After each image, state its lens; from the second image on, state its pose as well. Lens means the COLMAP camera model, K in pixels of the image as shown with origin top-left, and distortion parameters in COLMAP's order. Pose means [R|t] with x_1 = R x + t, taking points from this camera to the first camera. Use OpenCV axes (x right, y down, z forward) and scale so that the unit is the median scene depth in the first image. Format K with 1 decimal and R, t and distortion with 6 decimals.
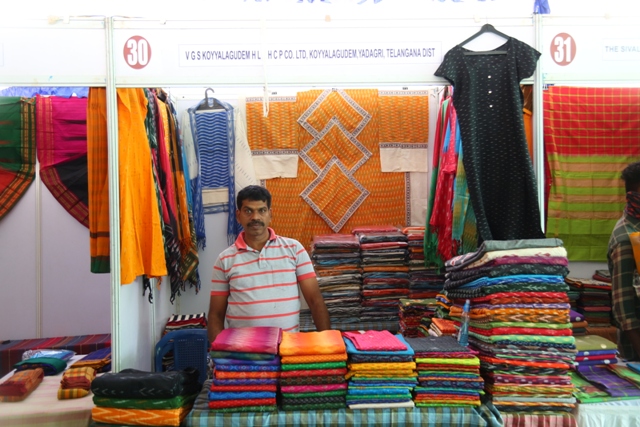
lens RADIAL K [[682.2, 0, 320.0], [0, 682.2, 213.5], [0, 0, 1]] dist [0.061388, 0.024881]
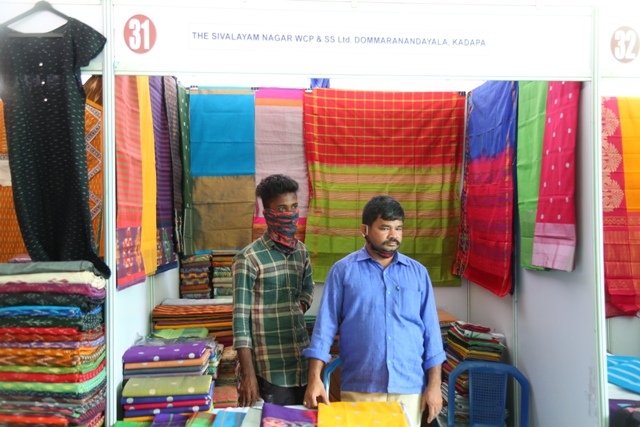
lens RADIAL K [[682.2, 0, 320.0], [0, 682.2, 213.5], [0, 0, 1]] dist [0.061388, 0.024881]
pose [[0.999650, 0.010835, -0.024116, 0.606434], [-0.011284, 0.999764, -0.018565, -0.007542], [0.023909, 0.018831, 0.999537, 0.179101]]
